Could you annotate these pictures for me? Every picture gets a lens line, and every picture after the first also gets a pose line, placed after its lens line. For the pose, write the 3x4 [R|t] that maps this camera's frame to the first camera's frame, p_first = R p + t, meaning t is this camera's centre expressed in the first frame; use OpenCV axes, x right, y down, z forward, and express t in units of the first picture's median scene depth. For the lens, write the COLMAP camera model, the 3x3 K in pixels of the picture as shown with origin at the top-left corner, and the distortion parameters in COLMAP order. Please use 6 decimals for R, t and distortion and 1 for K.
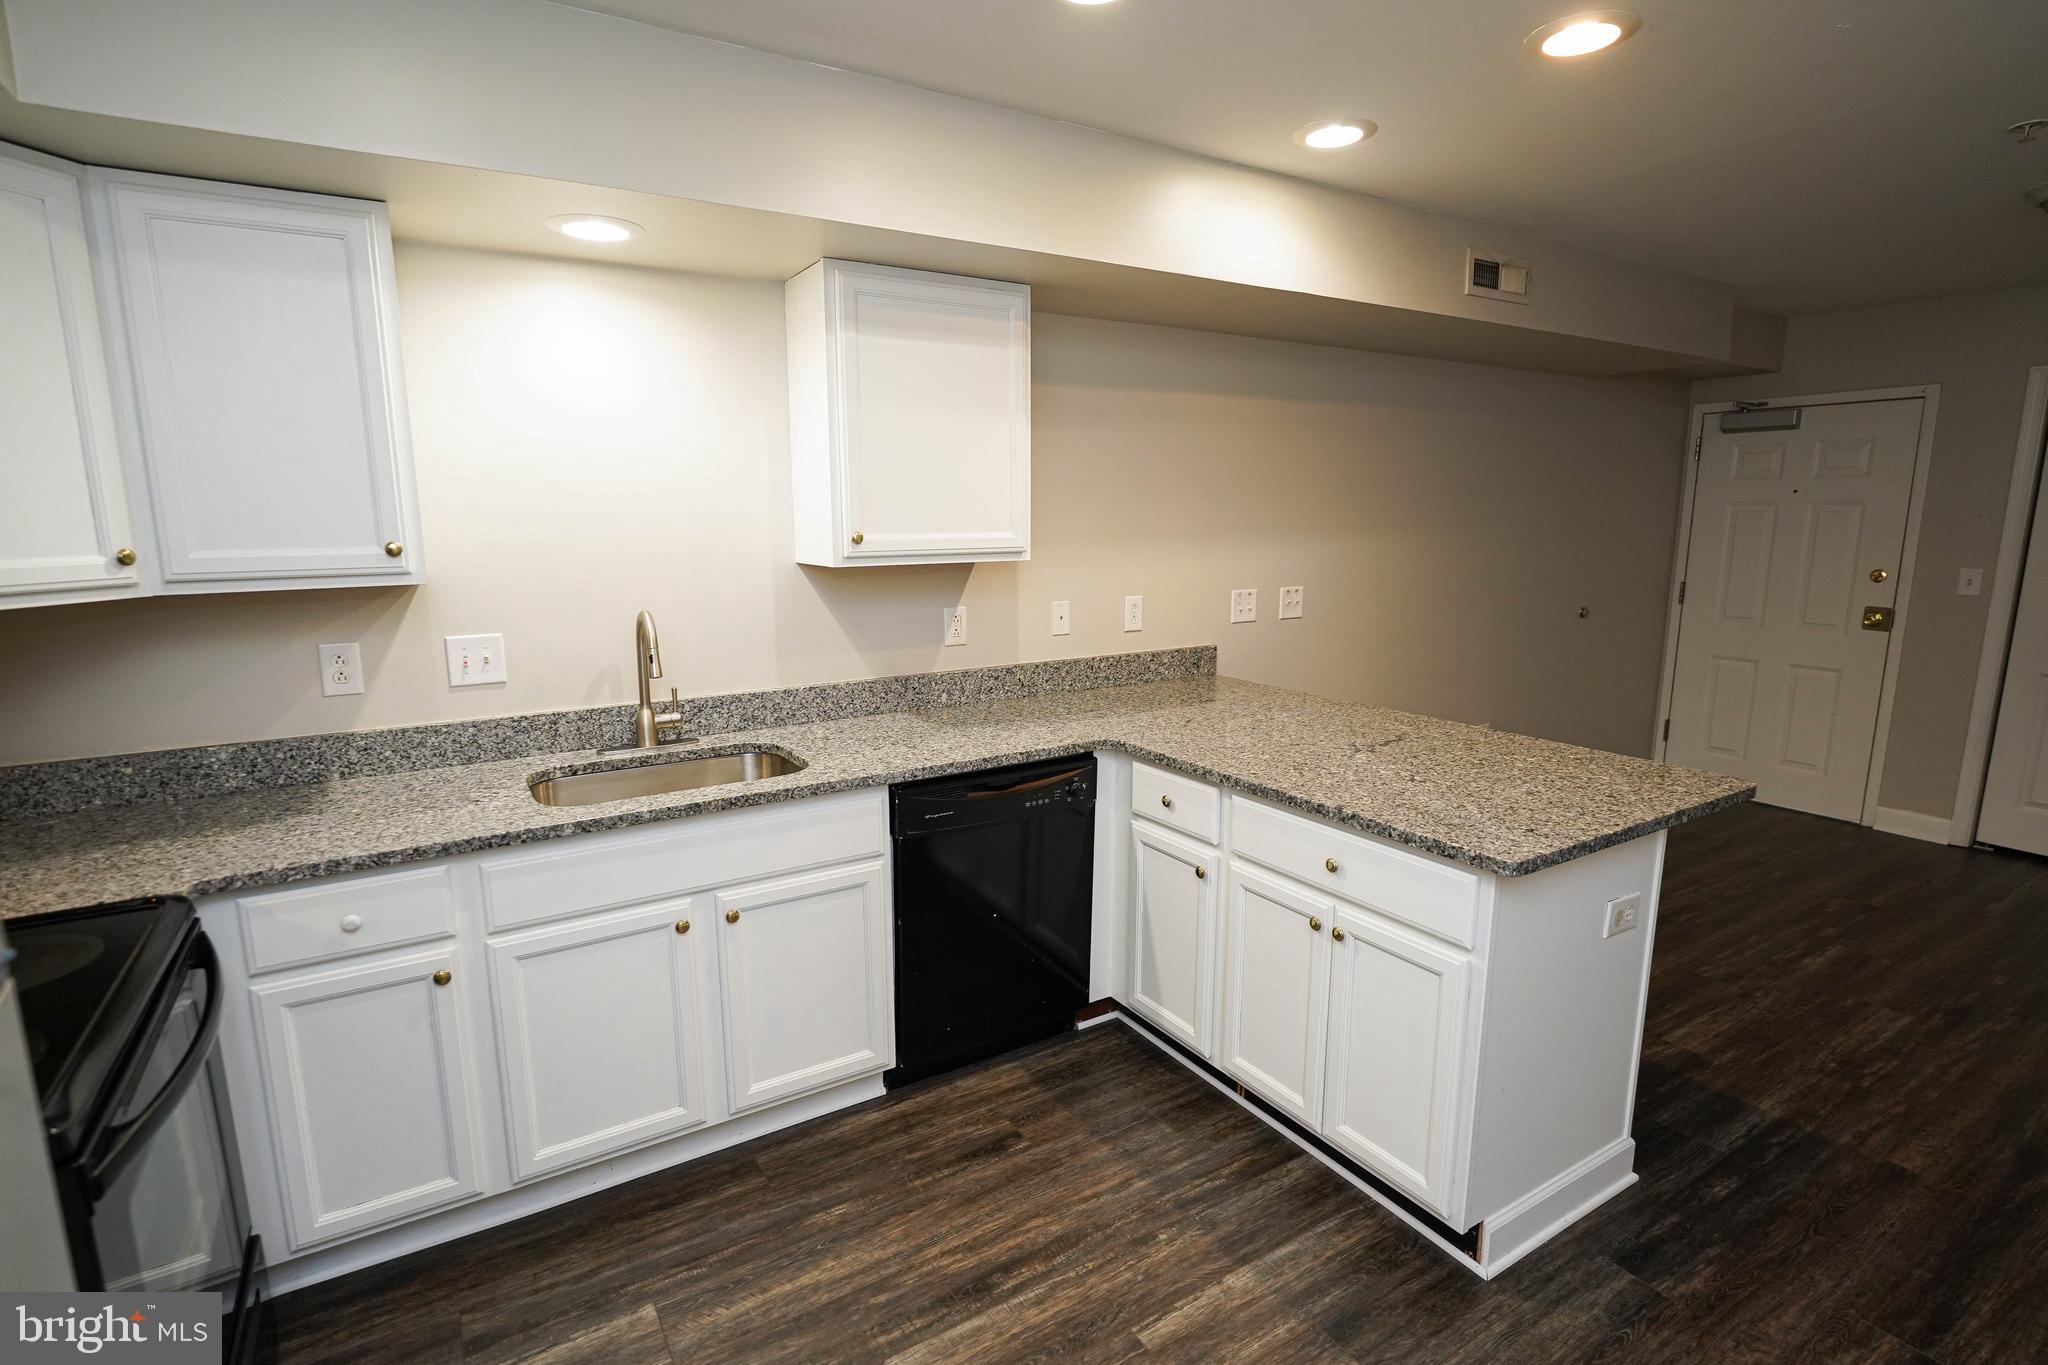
lens RADIAL K [[982.1, 0, 1011.7], [0, 982.1, 684.4], [0, 0, 1]] dist [-0.009501, -0.000553]
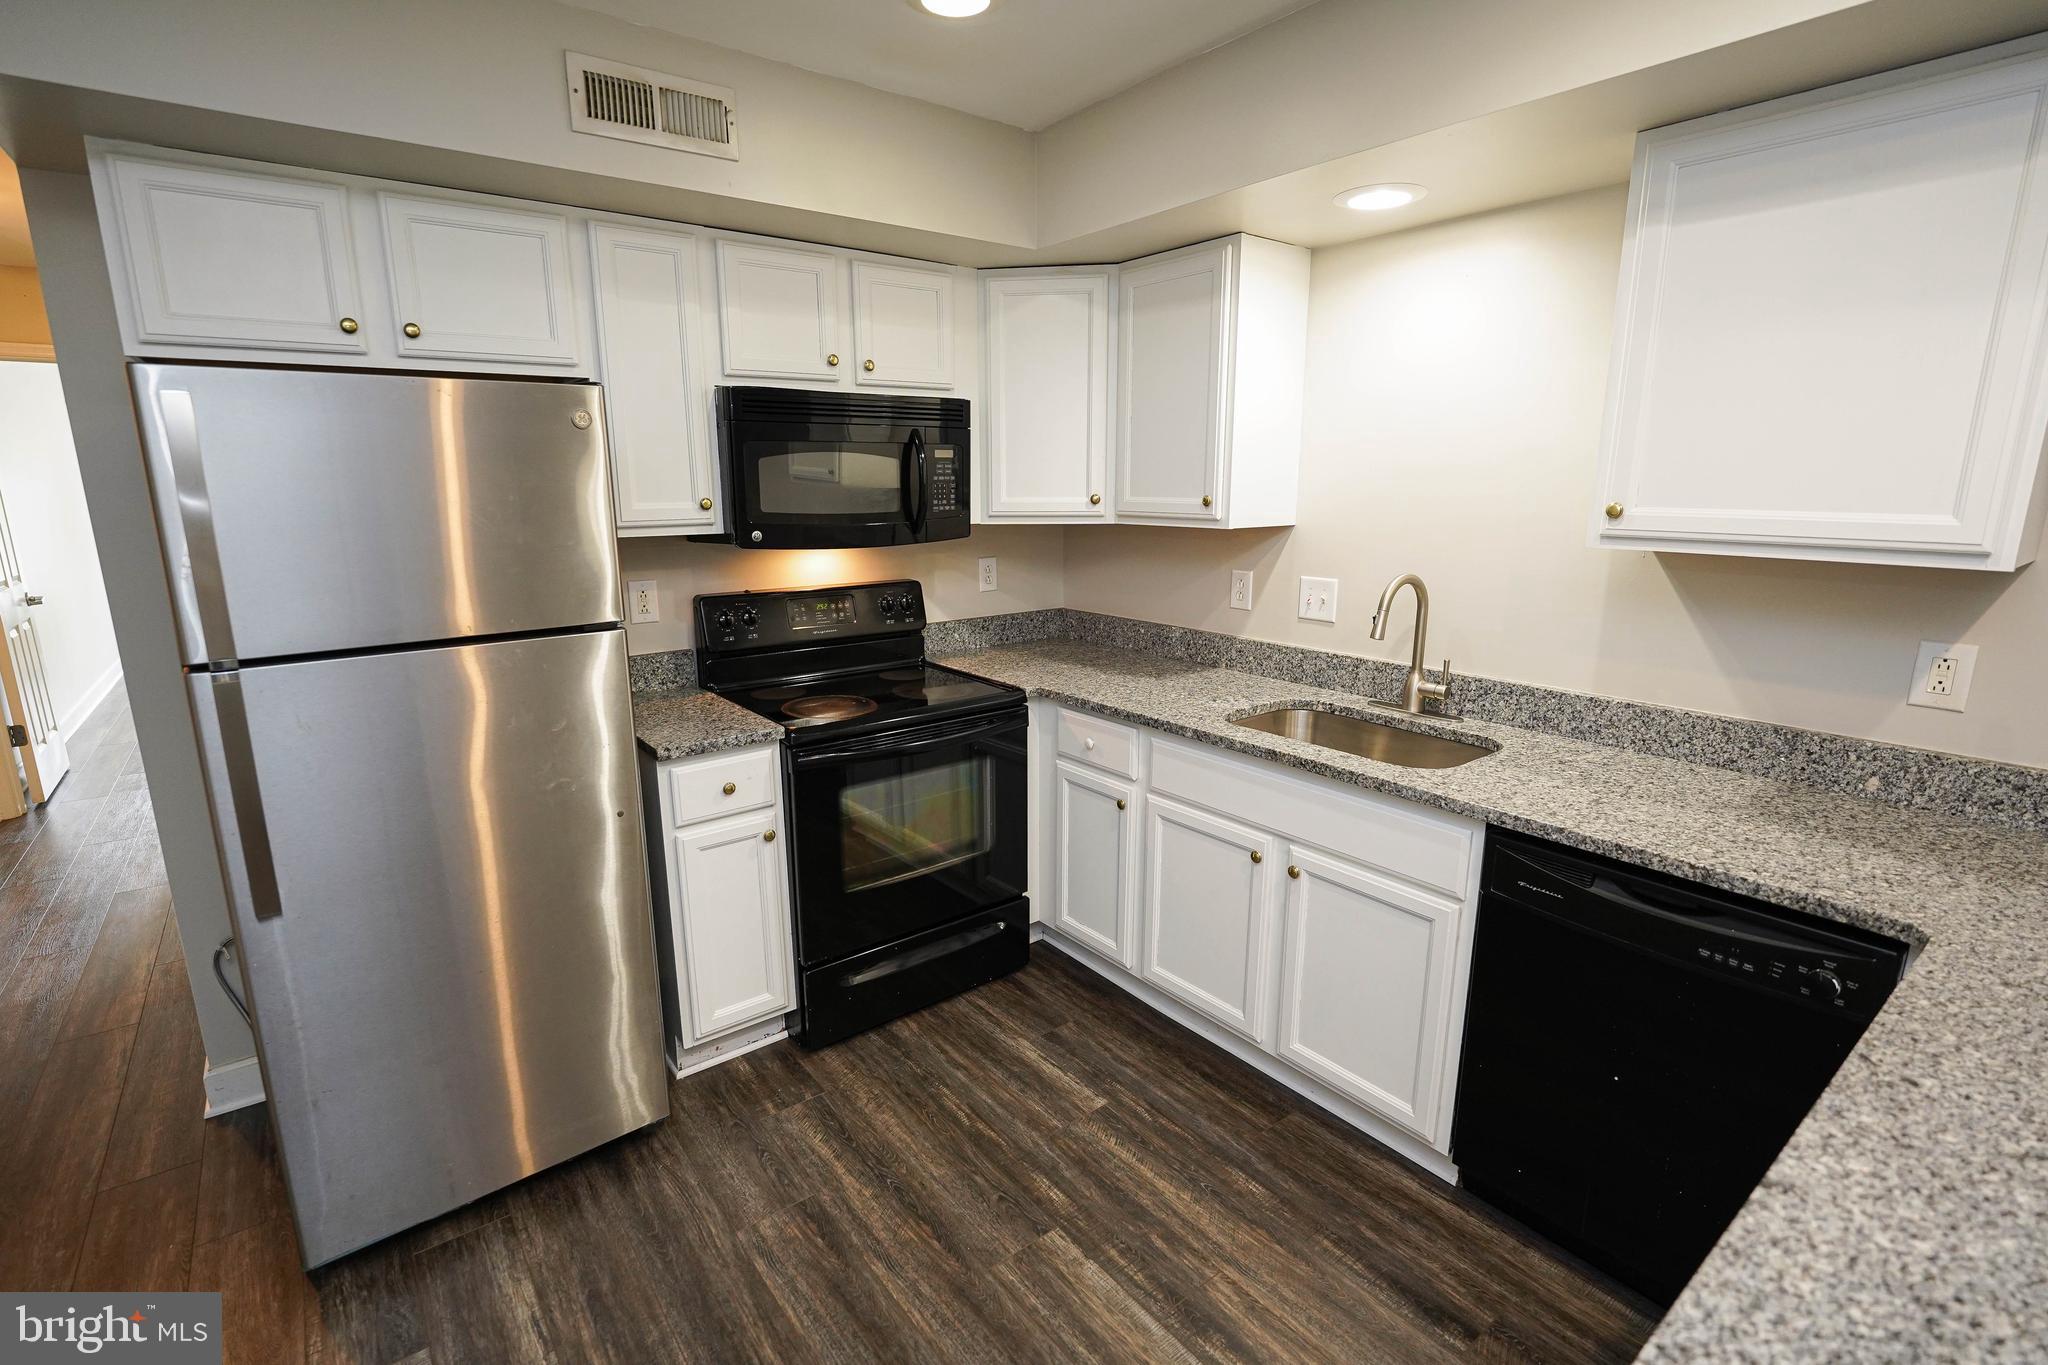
lens RADIAL K [[943.5, 0, 1009.5], [0, 943.5, 684.5], [0, 0, 1]] dist [-0.013455, -0.000342]
pose [[0.100801, 0.220326, -0.970204, 0.536923], [-0.170909, 0.964509, 0.201276, -0.089917], [0.980117, 0.145528, 0.134879, 0.491224]]
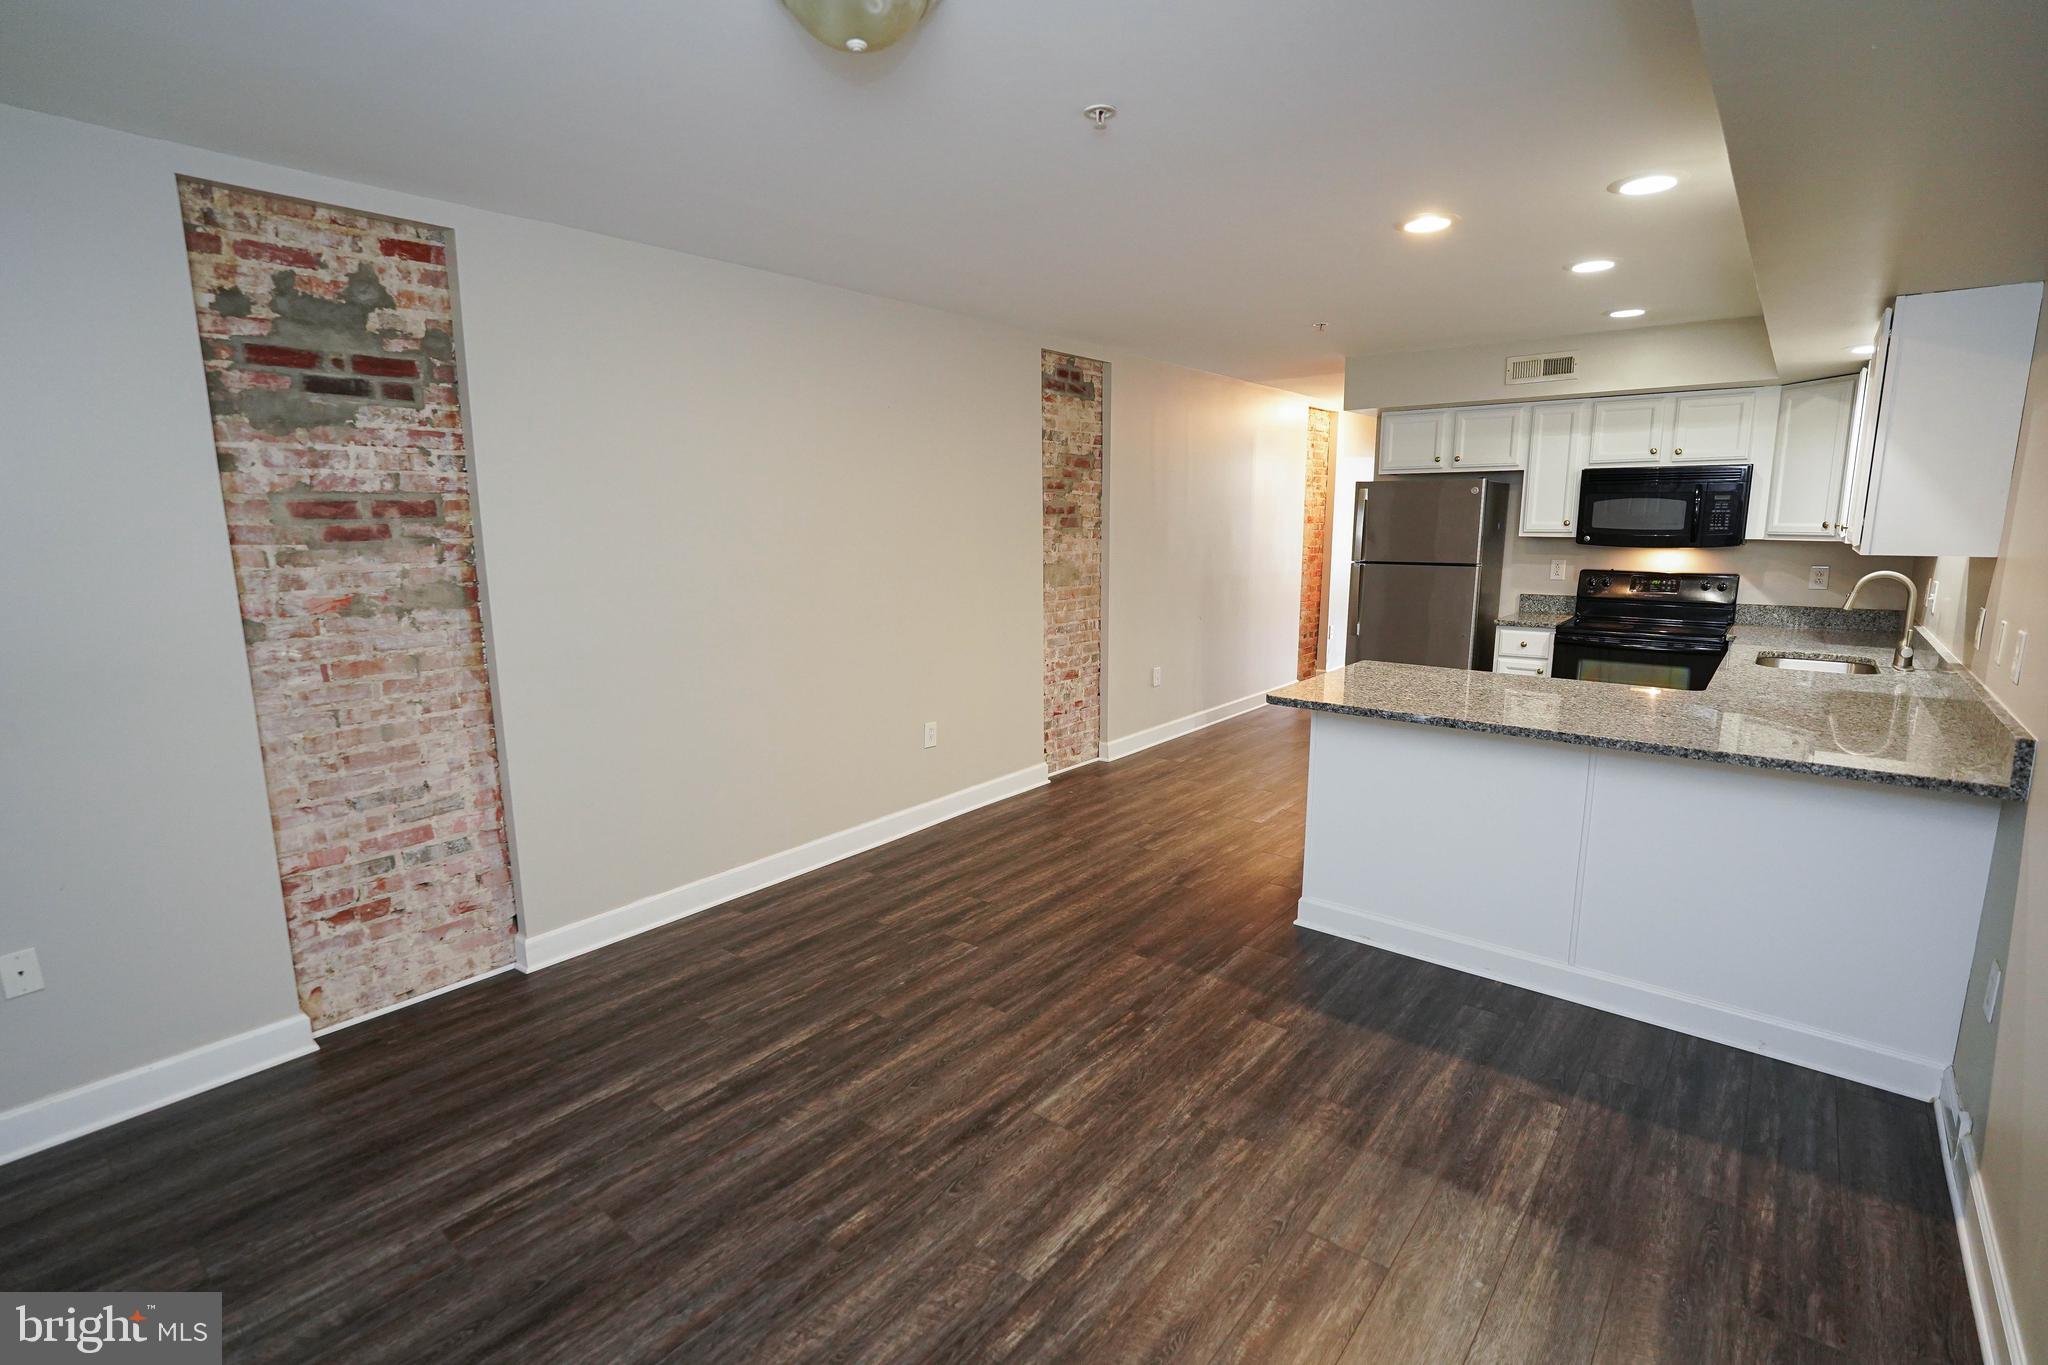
lens RADIAL K [[954.7, 0, 1015.8], [0, 954.7, 687.1], [0, 0, 1]] dist [-0.009949, -0.000353]
pose [[-0.945373, 0.069210, -0.318560, 1.427208], [-0.045237, 0.939896, 0.338450, -0.348936], [0.322837, 0.334372, -0.885422, 1.945048]]
